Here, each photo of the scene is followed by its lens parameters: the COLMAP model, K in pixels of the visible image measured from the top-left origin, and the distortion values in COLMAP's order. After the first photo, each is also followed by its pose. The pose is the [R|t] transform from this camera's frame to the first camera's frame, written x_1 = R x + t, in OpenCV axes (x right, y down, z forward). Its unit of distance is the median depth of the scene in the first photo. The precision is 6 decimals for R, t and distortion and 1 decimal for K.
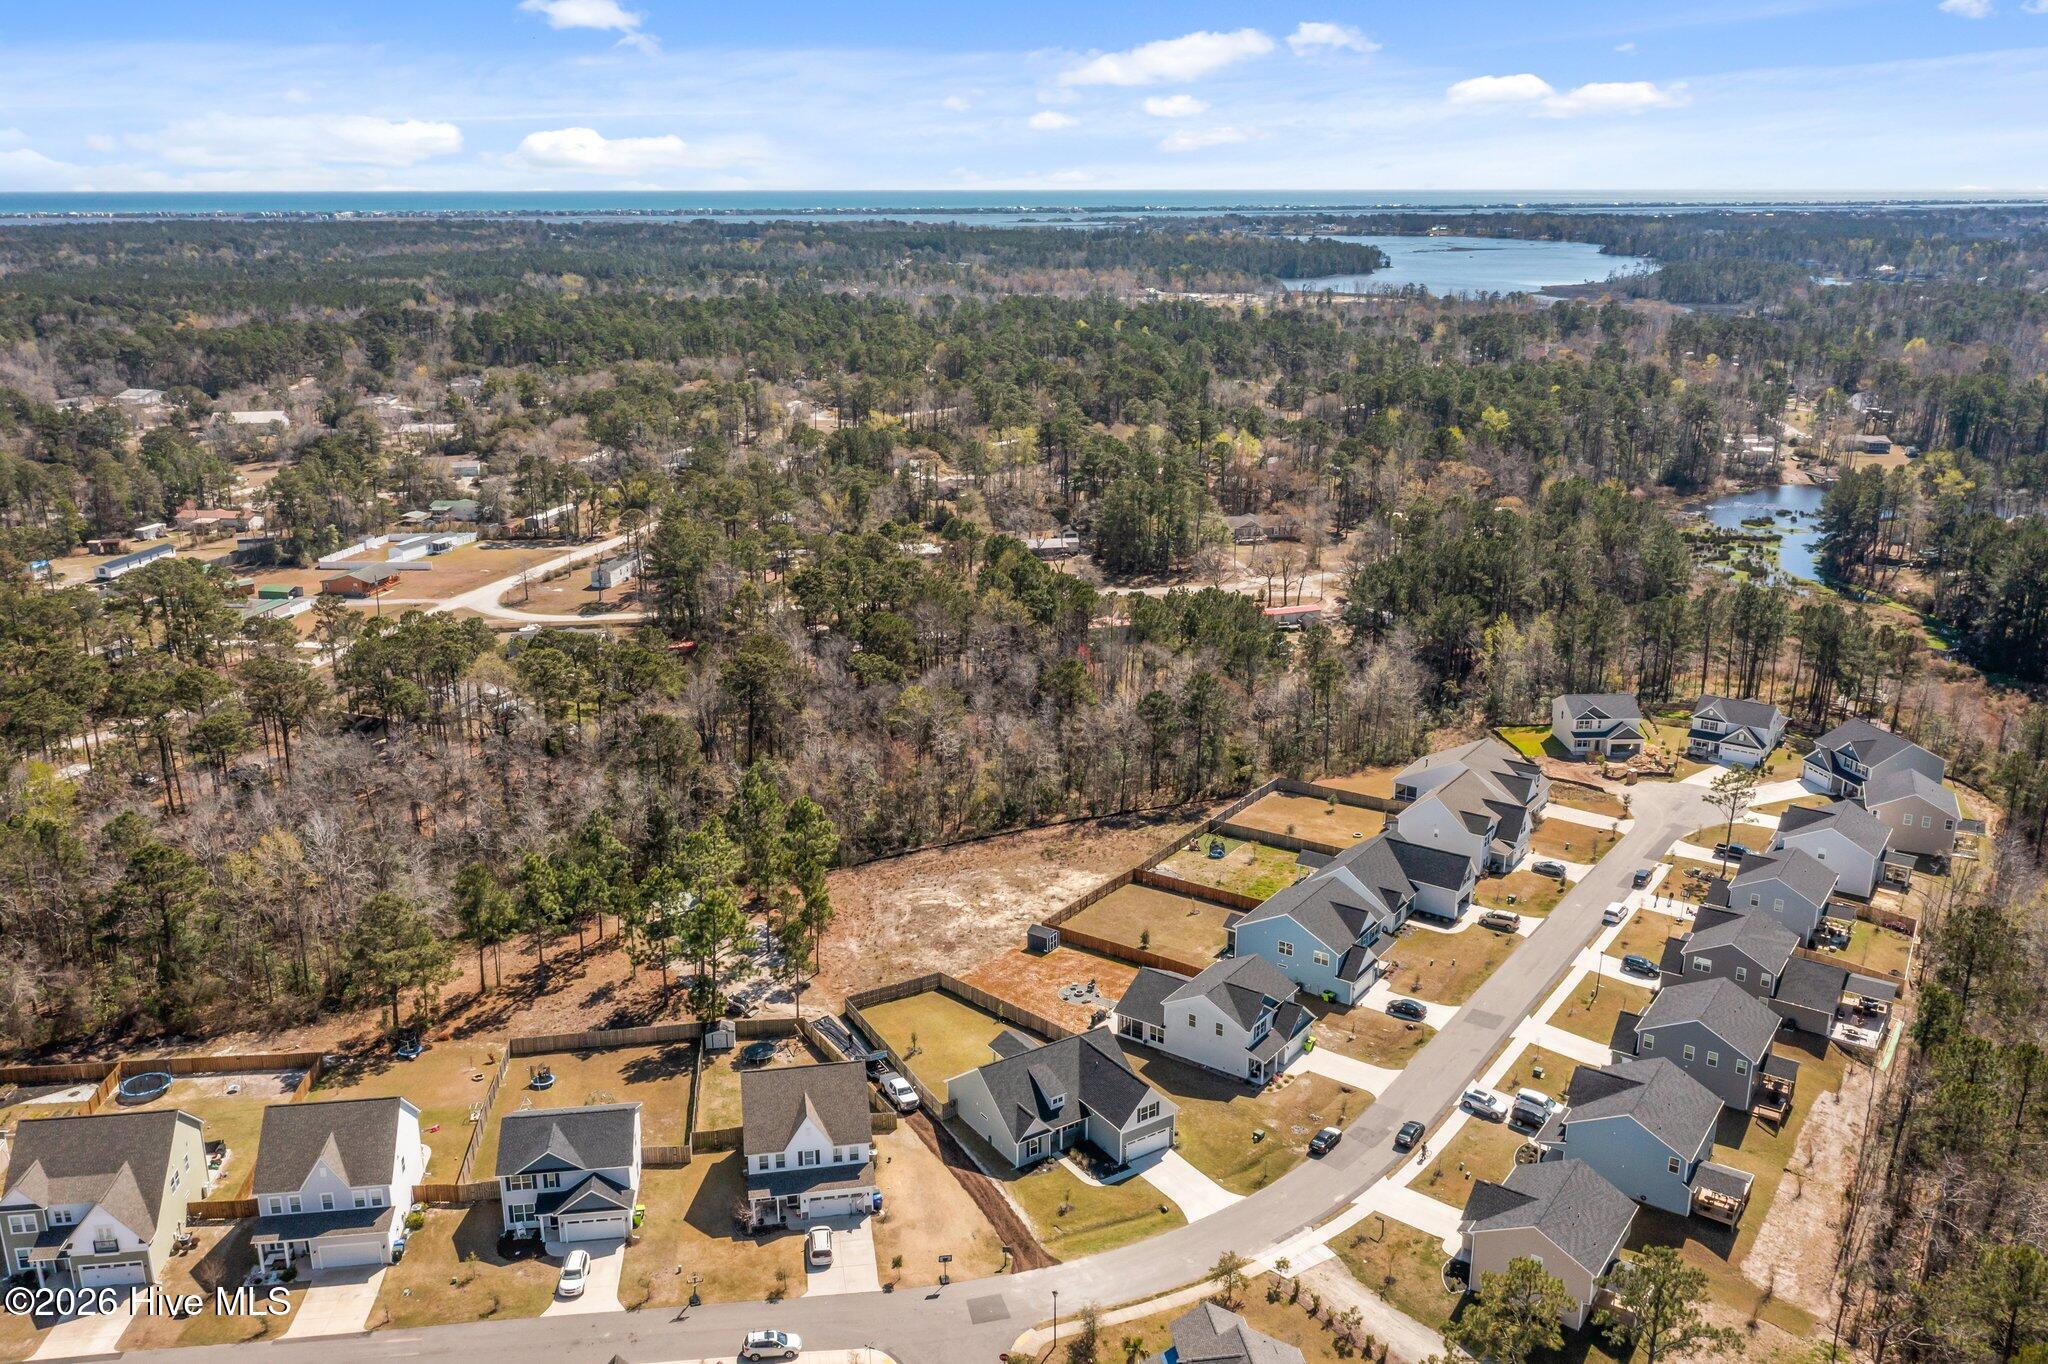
lens RADIAL K [[1653.1, 0, 1024.0], [0, 1653.1, 682.0], [0, 0, 1]] dist [-0.002915, -0.001680]
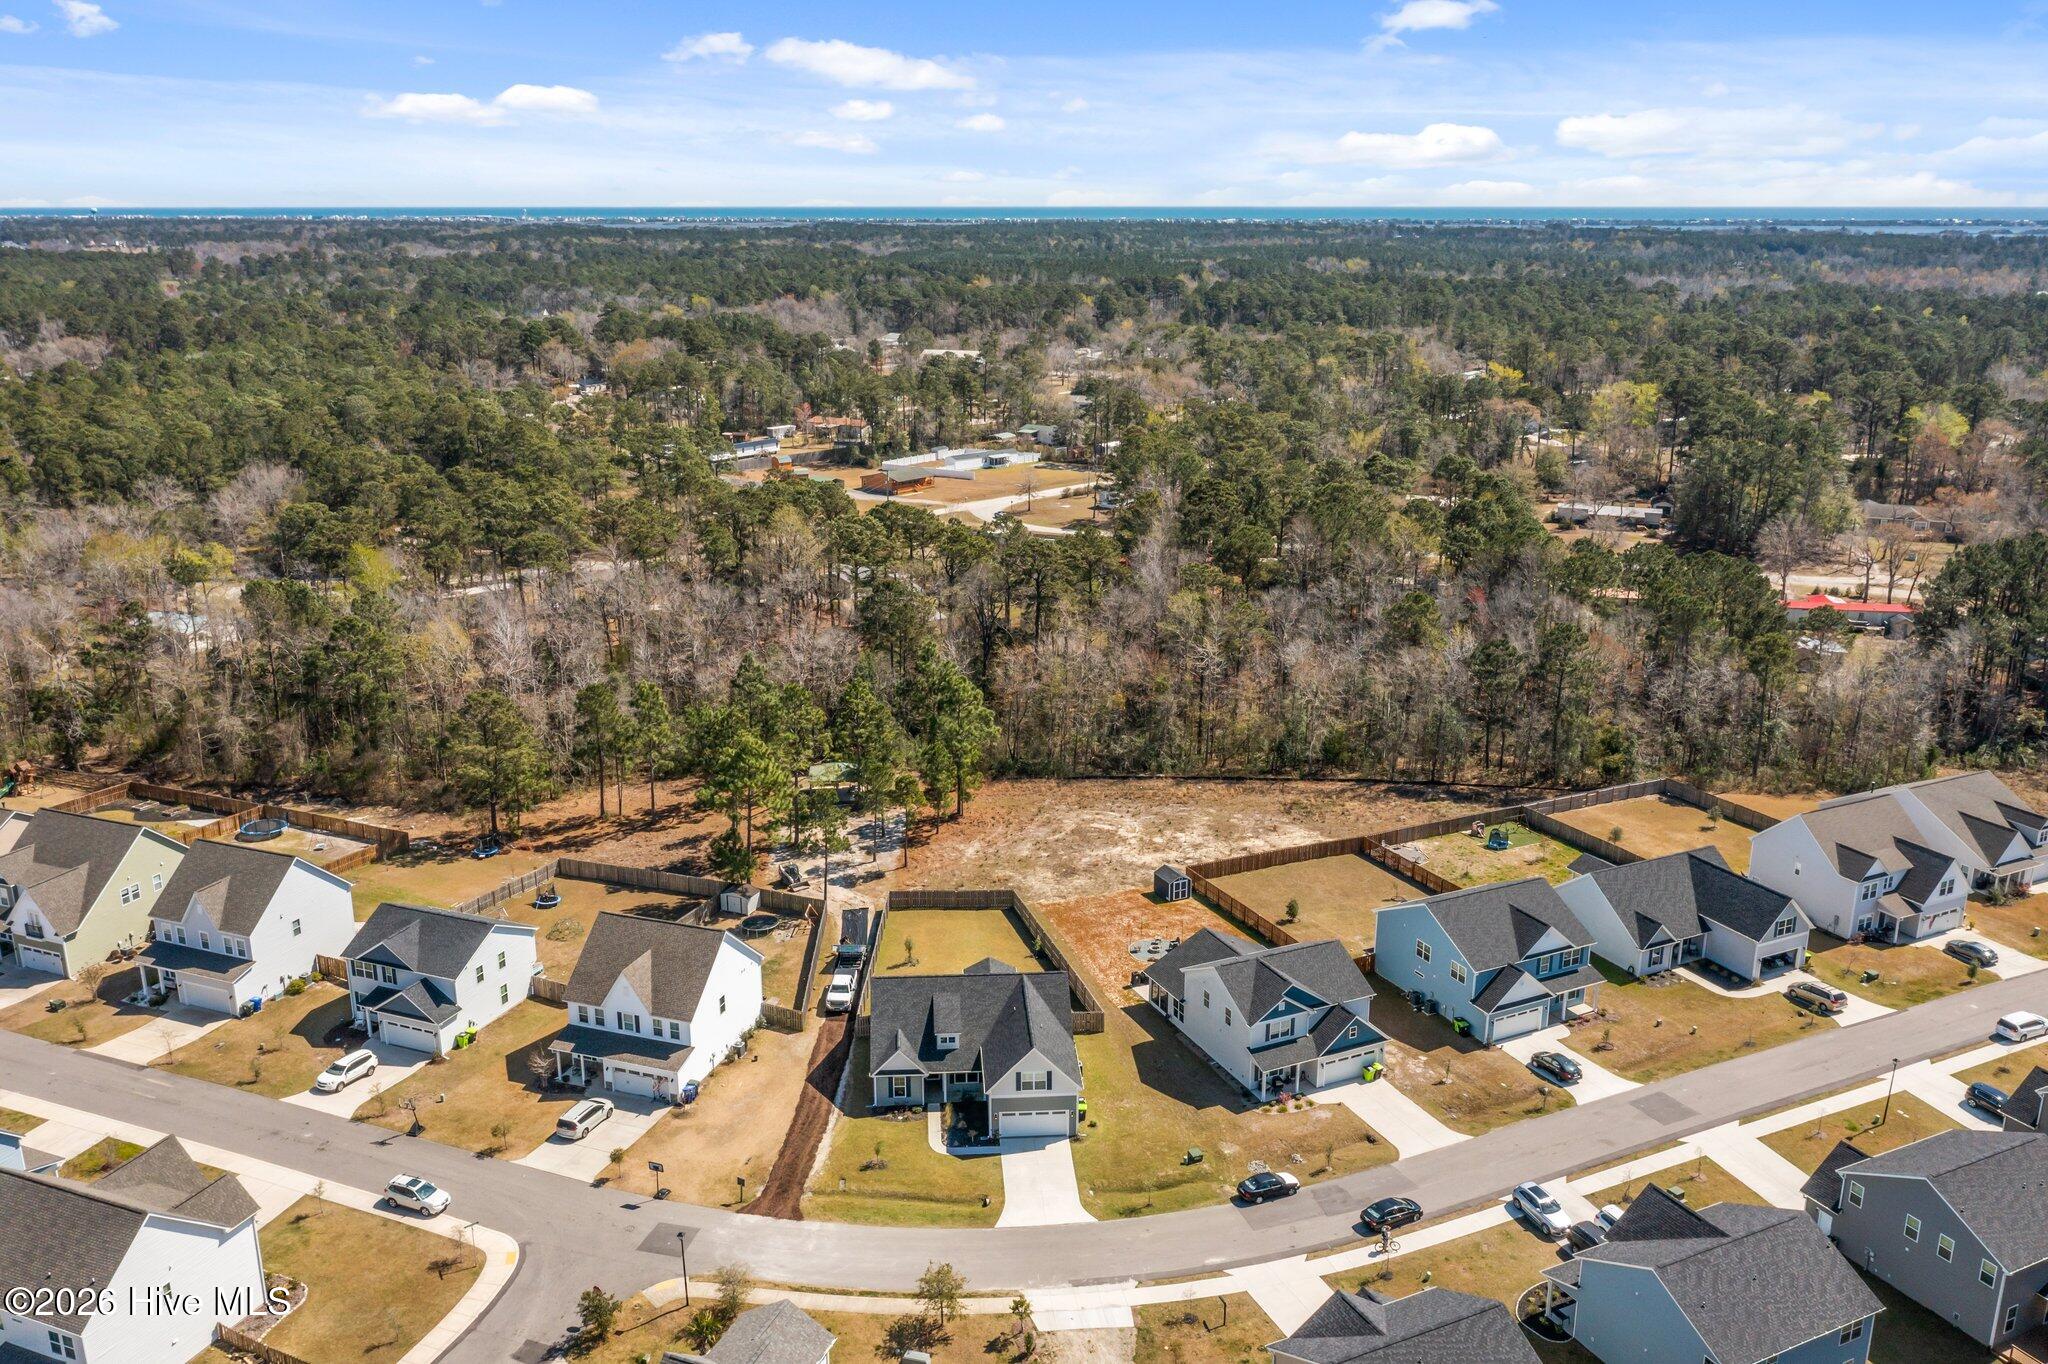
lens RADIAL K [[1632.9, 0, 1024.0], [0, 1632.9, 682.0], [0, 0, 1]] dist [-0.006825, -0.003510]
pose [[0.869701, 0.137161, -0.474139, 0.350561], [-0.140563, 0.989663, 0.028463, 0.048664], [0.473141, 0.041892, 0.879990, 0.280606]]
